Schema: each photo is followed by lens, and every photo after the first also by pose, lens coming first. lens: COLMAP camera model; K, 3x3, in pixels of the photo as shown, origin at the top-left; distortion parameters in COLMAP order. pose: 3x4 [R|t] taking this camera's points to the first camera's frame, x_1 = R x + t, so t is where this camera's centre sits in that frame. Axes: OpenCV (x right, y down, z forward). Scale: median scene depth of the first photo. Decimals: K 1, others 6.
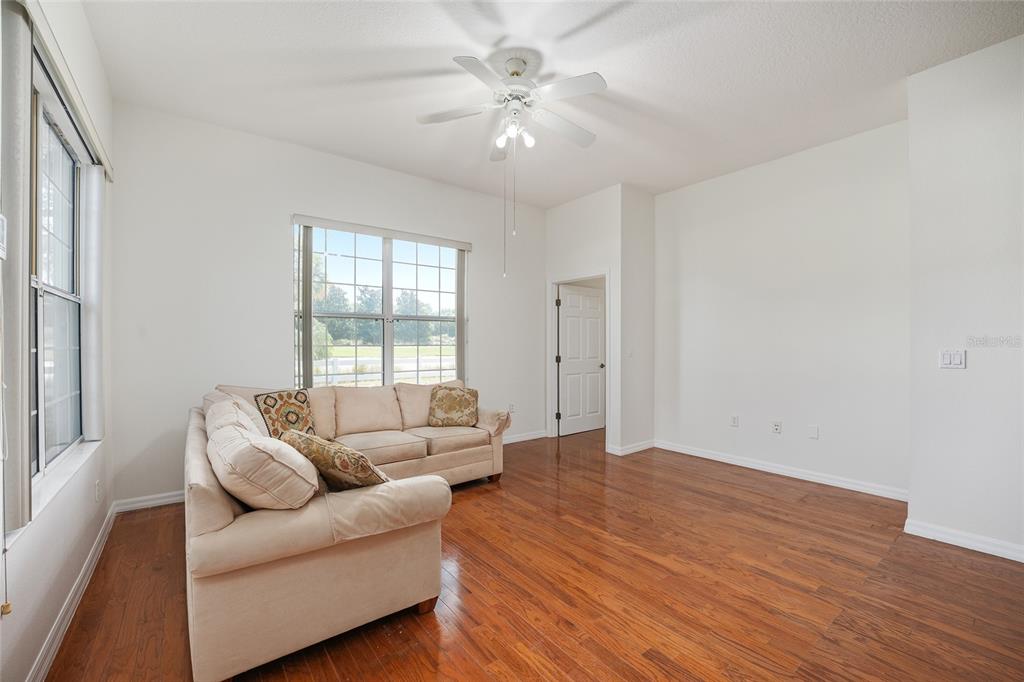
lens RADIAL K [[419.2, 0, 512.0], [0, 419.2, 341.0], [0, 0, 1]] dist [-0.015186, 0.000031]
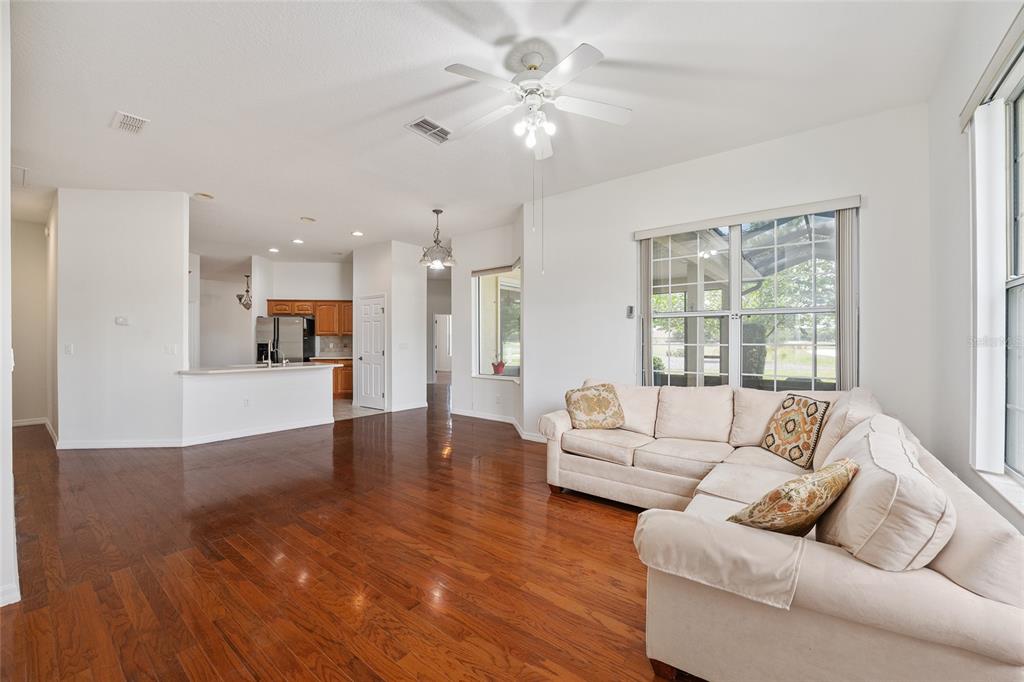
lens RADIAL K [[409.5, 0, 512.0], [0, 409.5, 341.0], [0, 0, 1]] dist [-0.018889, -0.000144]
pose [[-0.968064, -0.002865, -0.250688, 0.293483], [-0.002759, 0.999996, -0.000775, 0.006281], [0.250689, -0.000059, -0.968068, 1.912384]]
